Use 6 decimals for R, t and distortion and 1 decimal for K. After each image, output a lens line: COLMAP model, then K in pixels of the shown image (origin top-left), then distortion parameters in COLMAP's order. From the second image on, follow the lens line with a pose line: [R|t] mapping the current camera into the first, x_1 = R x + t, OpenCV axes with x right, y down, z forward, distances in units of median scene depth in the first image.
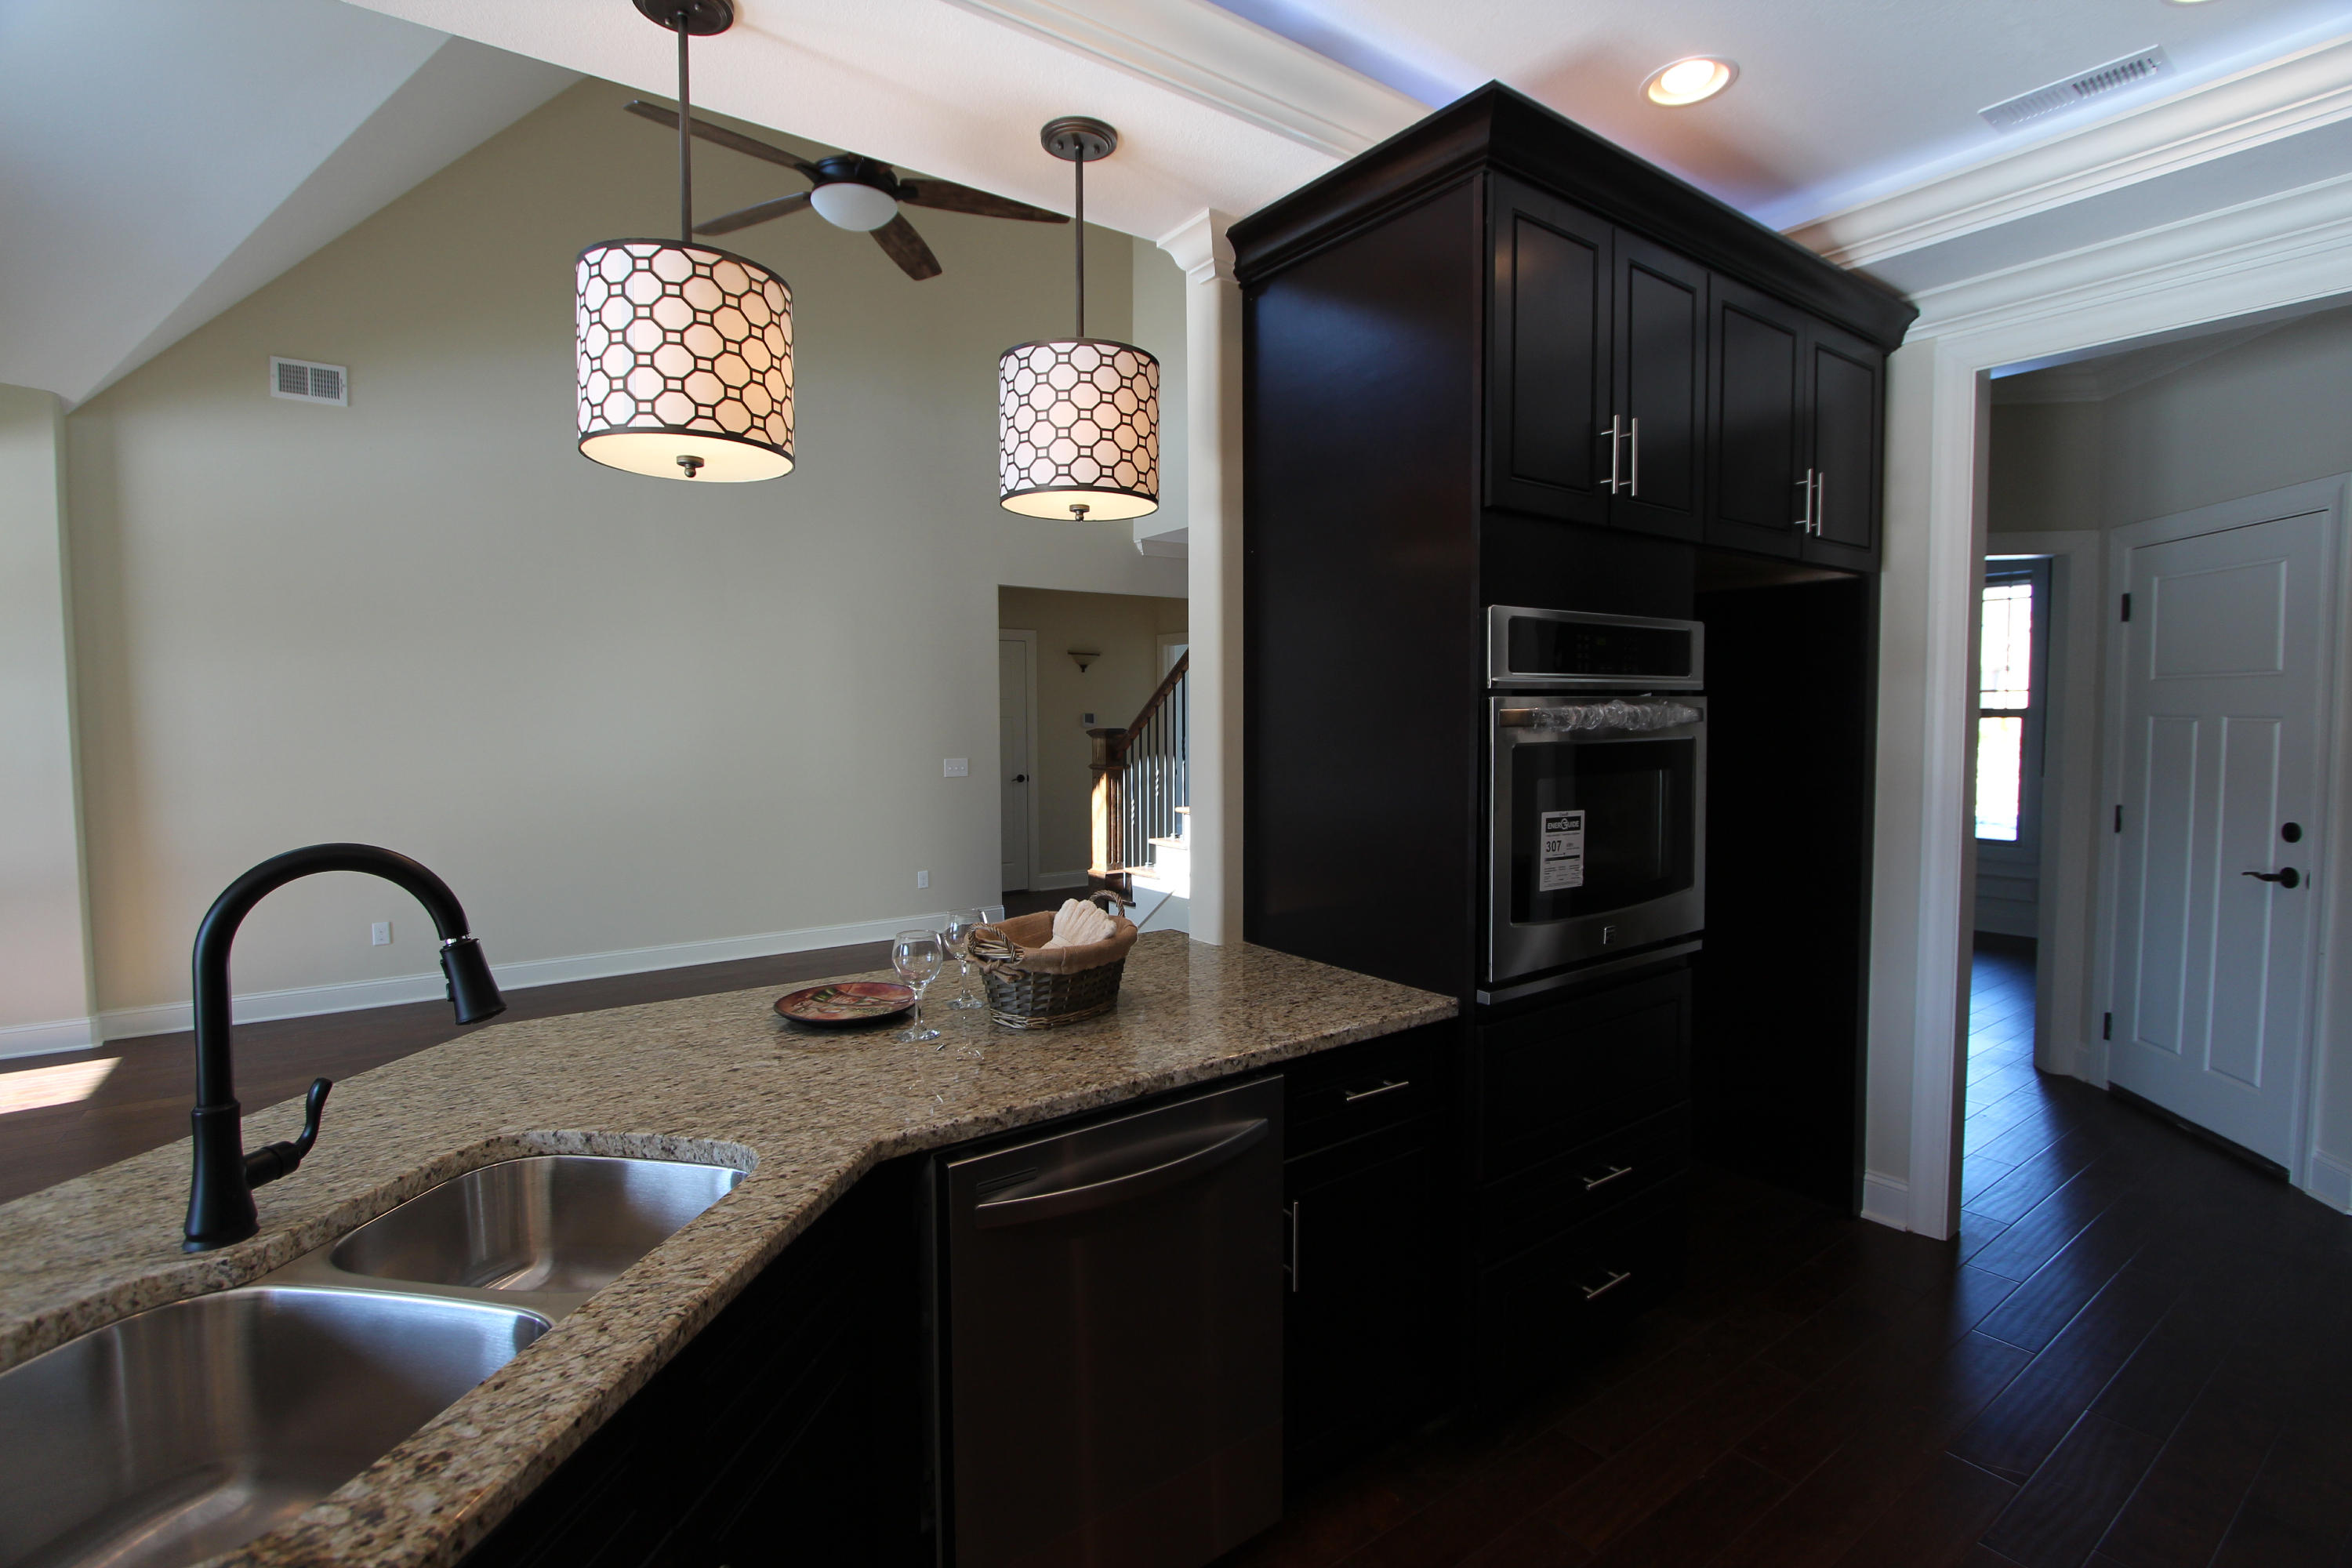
lens RADIAL K [[1077.8, 0, 1190.2], [0, 1077.8, 767.4], [0, 0, 1]] dist [-0.008574, 0.002024]
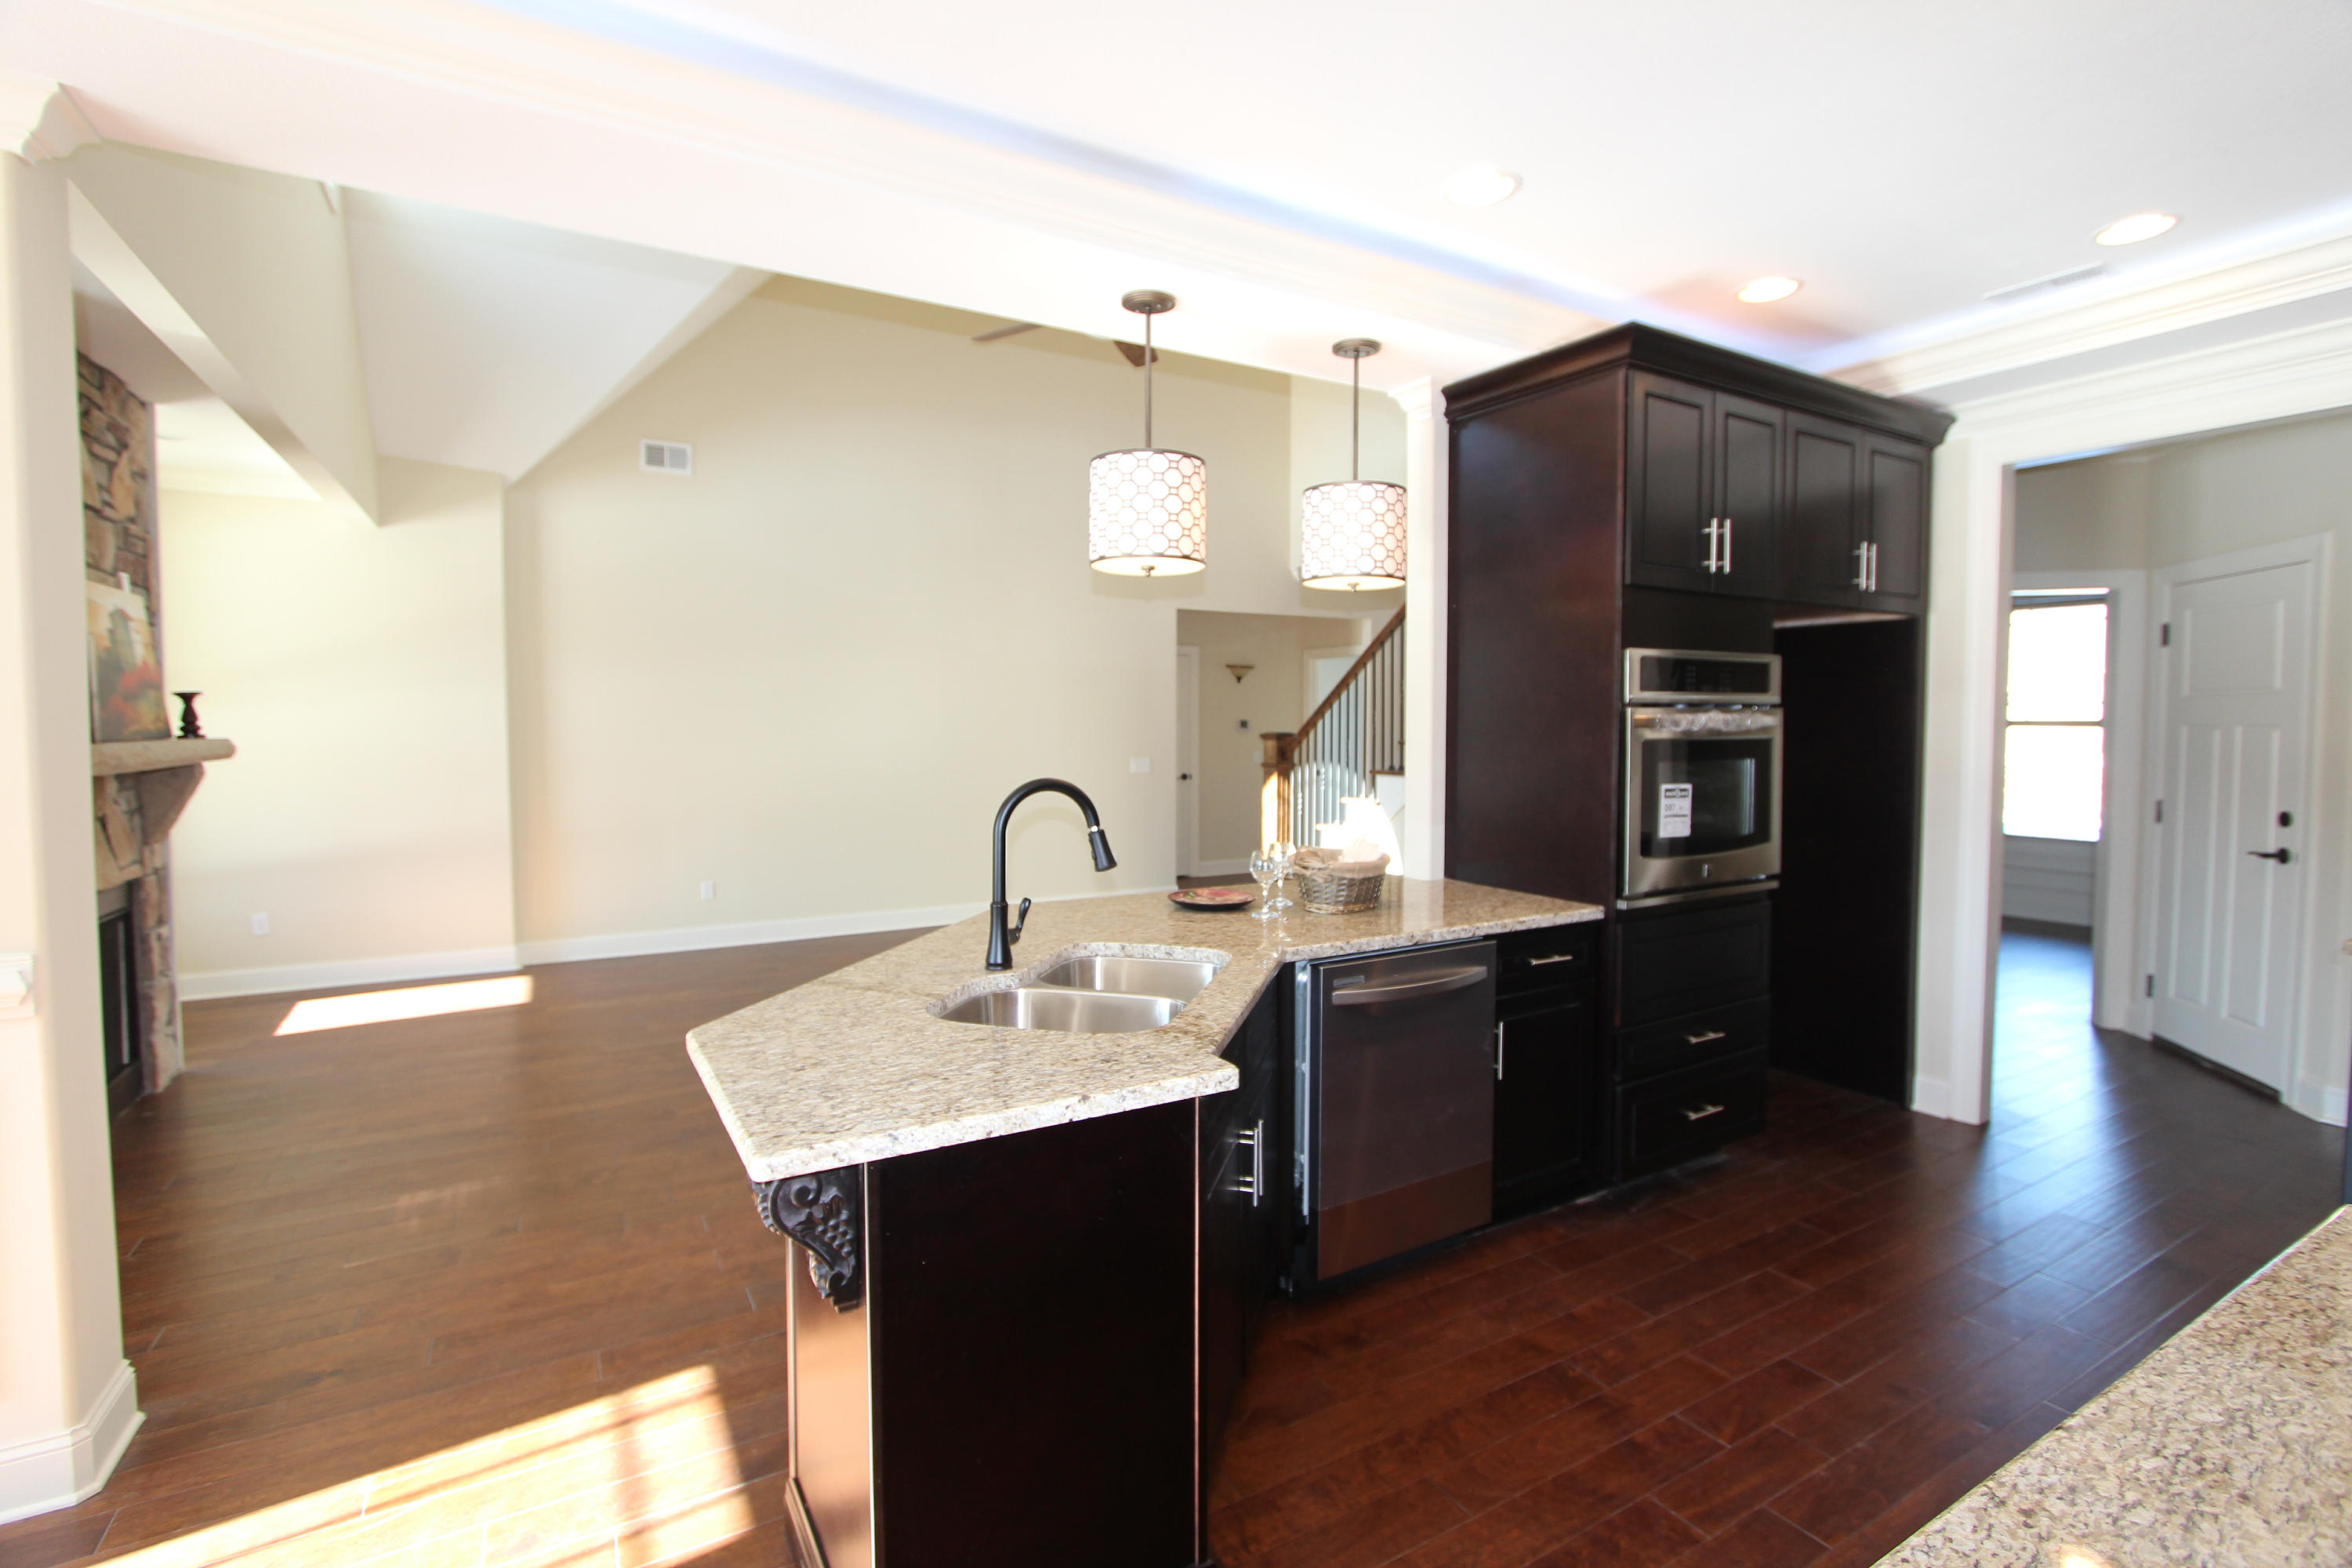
lens RADIAL K [[1077.8, 0, 1191.0], [0, 1077.8, 770.7], [0, 0, 1]] dist [-0.008574, 0.002024]
pose [[0.995731, 0.009368, -0.091830, -0.149869], [-0.009743, 0.999946, -0.003634, 0.026546], [0.091791, 0.004513, 0.995768, -0.439404]]
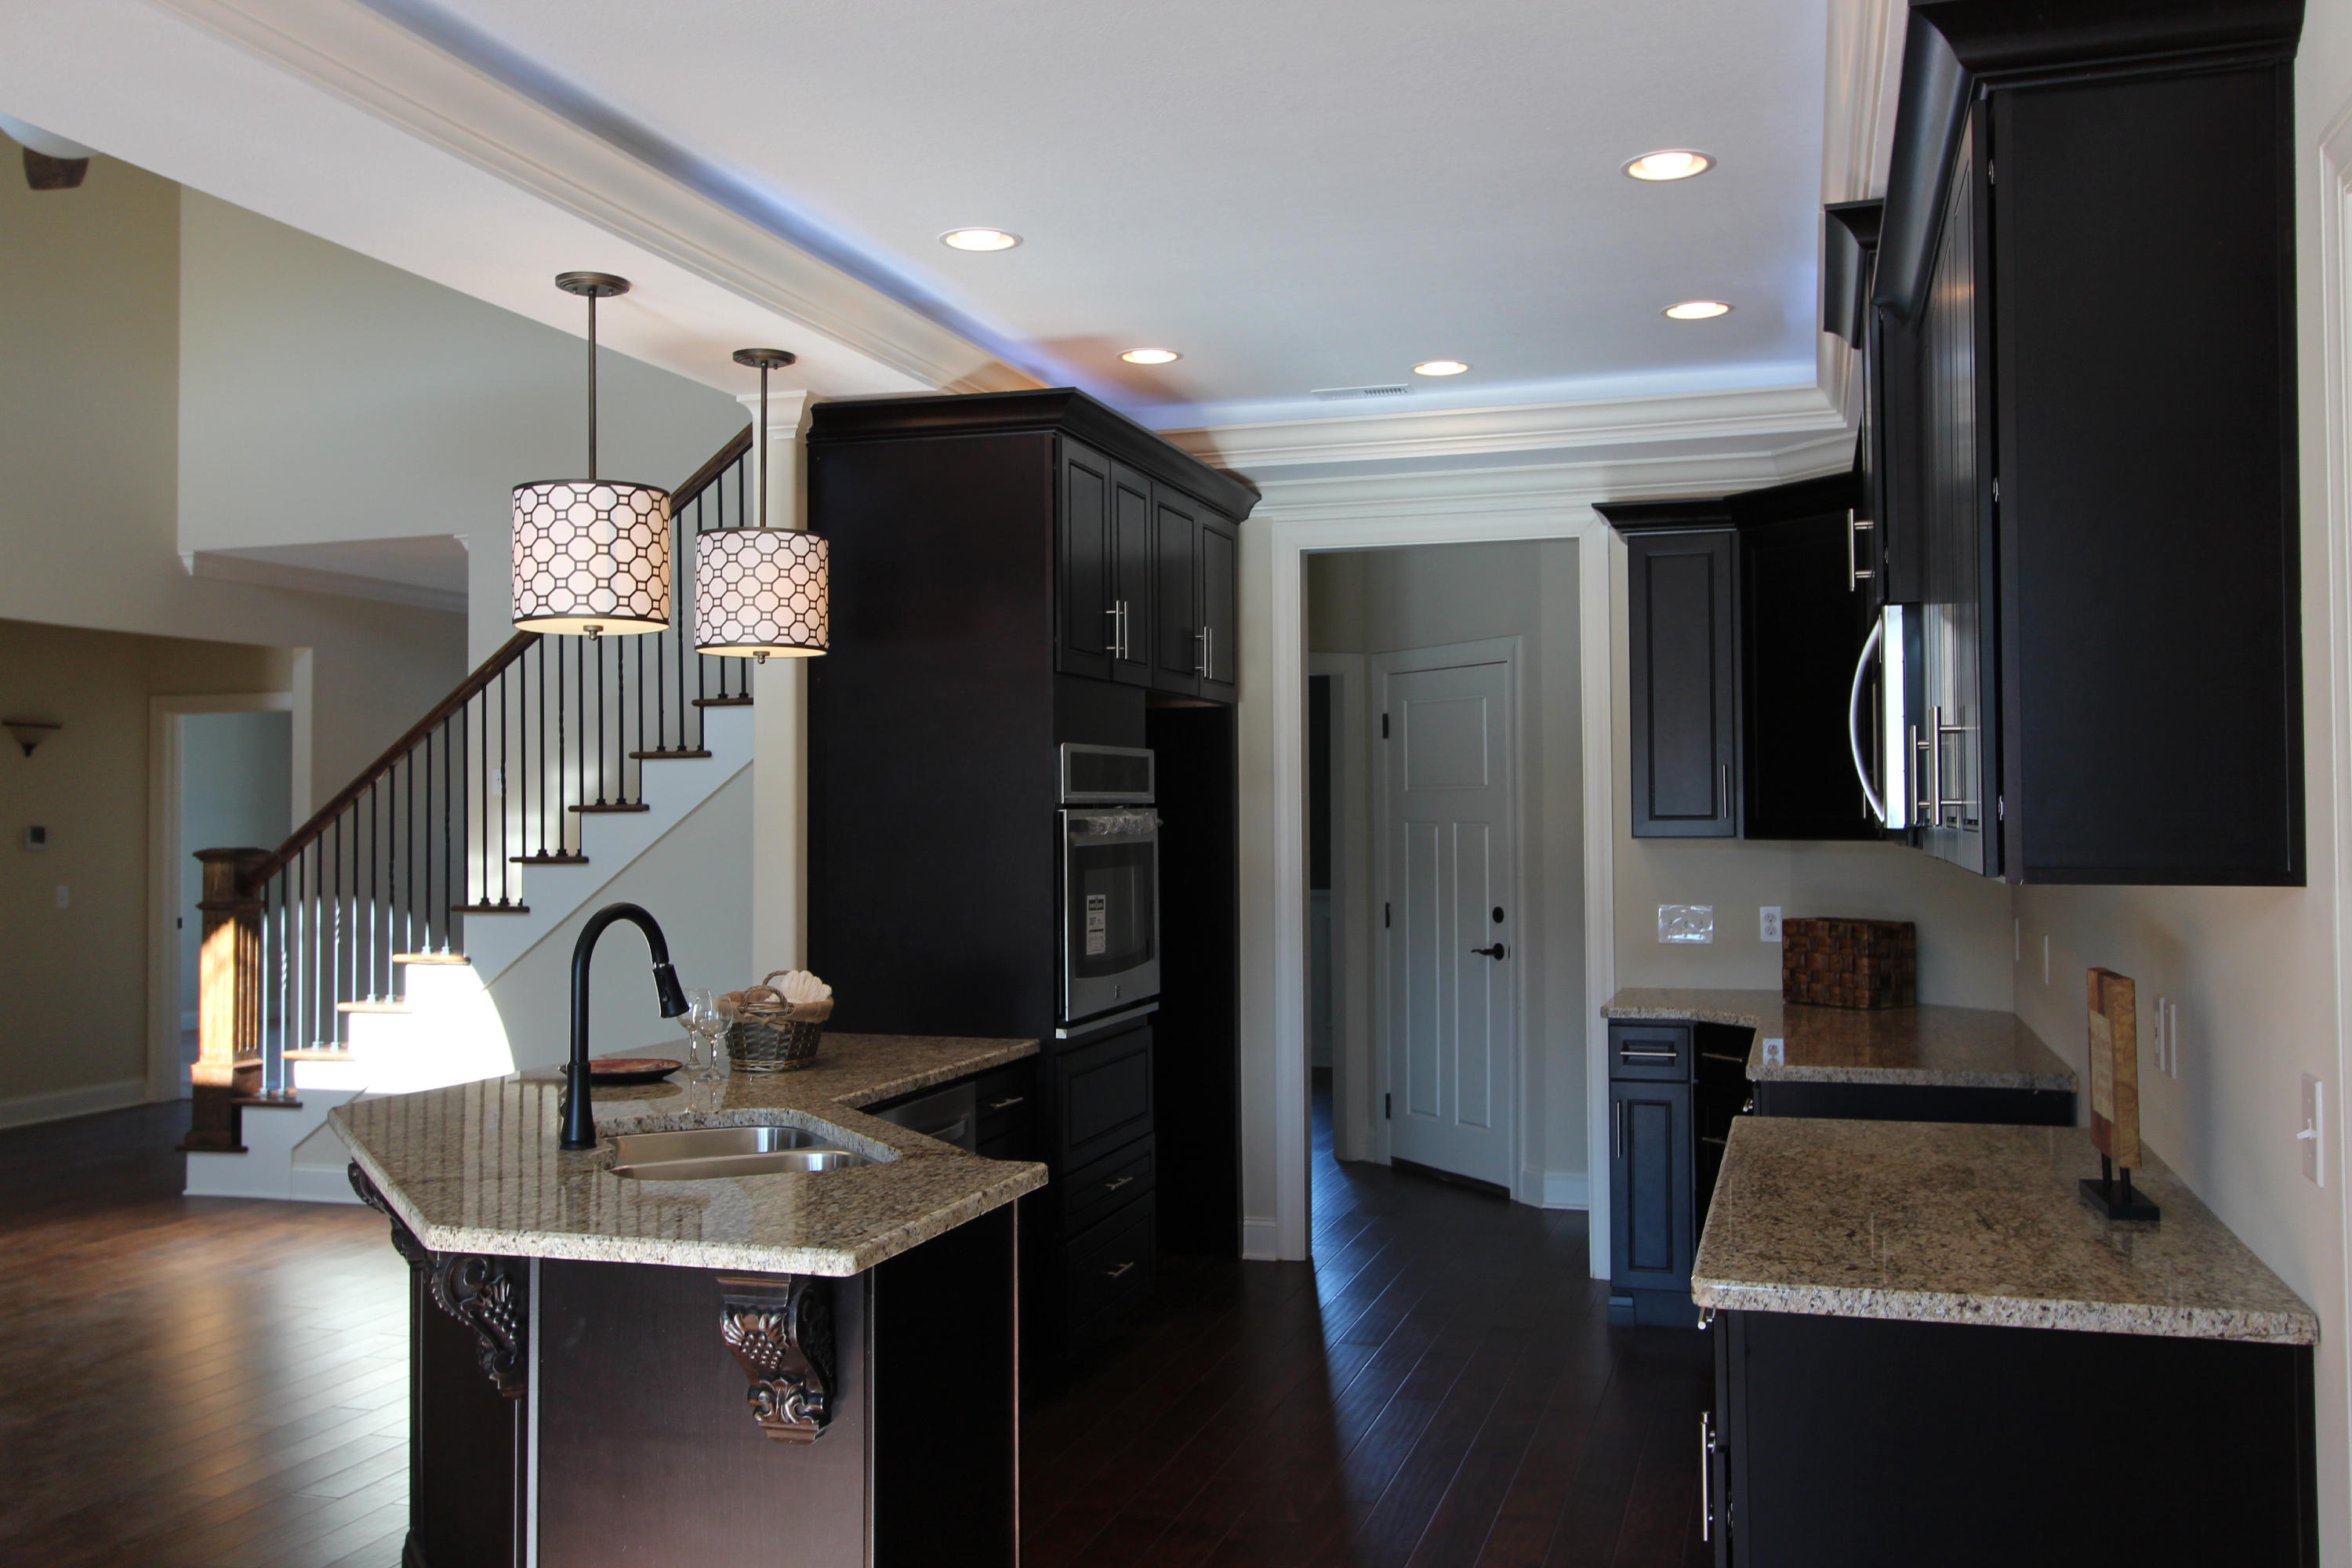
lens RADIAL K [[1991.1, 0, 1172.8], [0, 1991.1, 777.5], [0, 0, 1]] dist [0.056308, 0.002089]
pose [[0.808567, 0.009034, 0.588335, -0.813095], [0.033958, 0.997499, -0.061985, 0.040832], [-0.587424, 0.070097, 0.806238, -0.832875]]
